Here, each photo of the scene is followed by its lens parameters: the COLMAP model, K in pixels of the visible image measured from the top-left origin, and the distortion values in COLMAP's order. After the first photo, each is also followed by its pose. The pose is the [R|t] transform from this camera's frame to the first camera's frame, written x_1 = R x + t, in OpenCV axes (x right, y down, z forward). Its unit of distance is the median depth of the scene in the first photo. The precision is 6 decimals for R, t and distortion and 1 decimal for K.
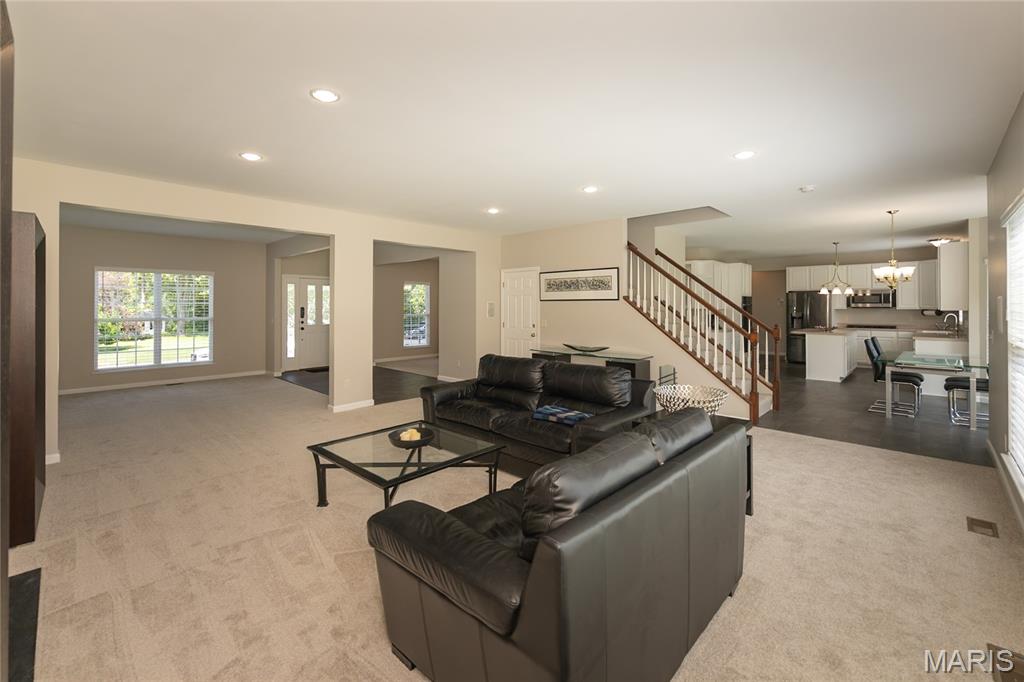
lens RADIAL K [[442.1, 0, 511.9], [0, 442.1, 301.2], [0, 0, 1]] dist [-0.011515, -0.000365]
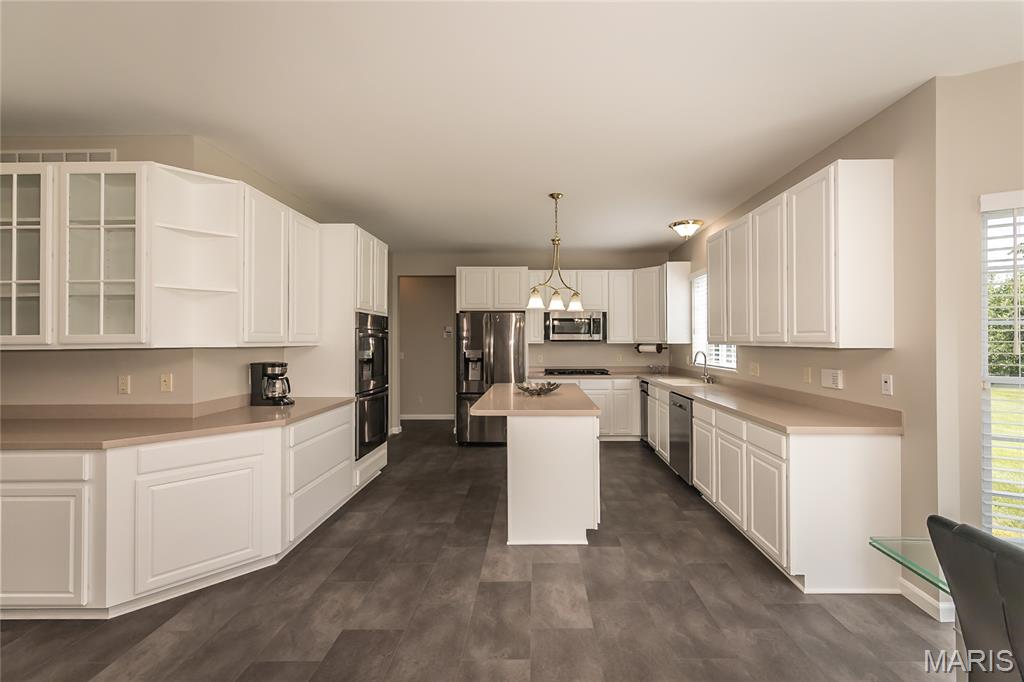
lens RADIAL K [[431.8, 0, 535.6], [0, 431.8, 334.6], [0, 0, 1]] dist [0.010886, 0.000593]
pose [[0.734486, 0.006320, 0.678595, 0.374867], [-0.004261, 0.999980, -0.004702, 0.009159], [-0.678611, 0.000562, 0.734498, 0.608902]]
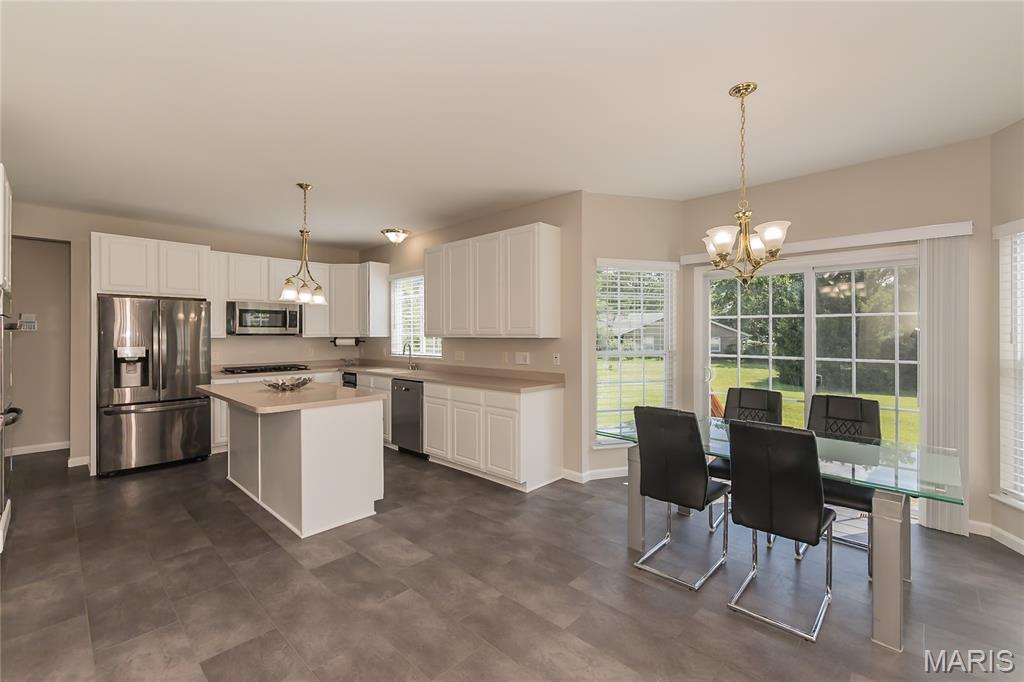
lens RADIAL K [[431.8, 0, 523.9], [0, 431.8, 337.0], [0, 0, 1]] dist [0.010886, 0.000593]
pose [[0.005960, -0.010298, 0.999929, 0.271444], [-0.007352, 0.999919, 0.010342, 0.009569], [-0.999955, -0.007413, 0.005884, 0.684657]]
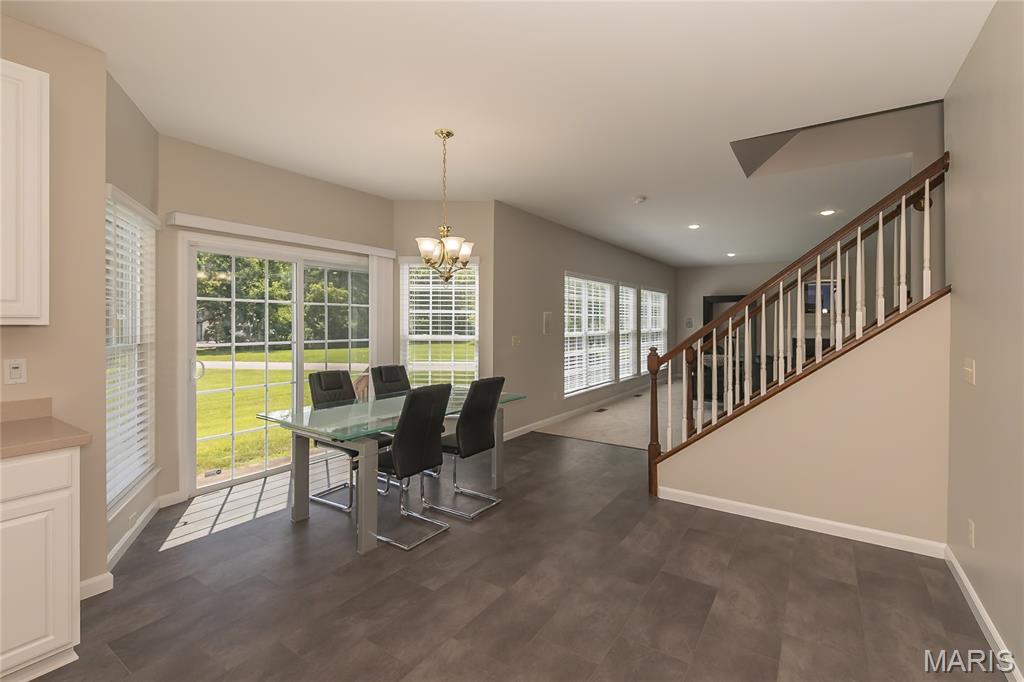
lens RADIAL K [[442.1, 0, 533.7], [0, 442.1, 323.8], [0, 0, 1]] dist [-0.011515, -0.000365]
pose [[-0.985536, -0.006206, -0.169355, 0.490712], [-0.005696, 0.999978, -0.003500, 0.013162], [0.169372, -0.002484, -0.985549, 0.883273]]
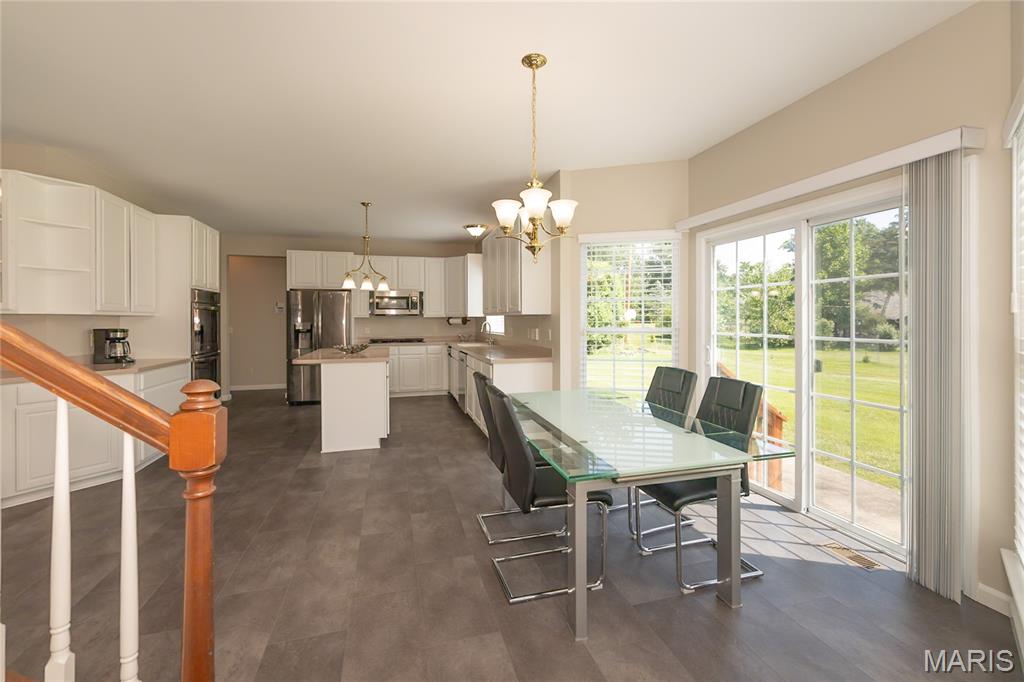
lens RADIAL K [[431.8, 0, 513.9], [0, 431.8, 319.2], [0, 0, 1]] dist [0.010886, 0.000593]
pose [[0.514423, -0.003455, 0.857530, 0.297846], [-0.003333, 0.999976, 0.006029, 0.016932], [-0.857530, -0.005960, 0.514399, 0.463634]]
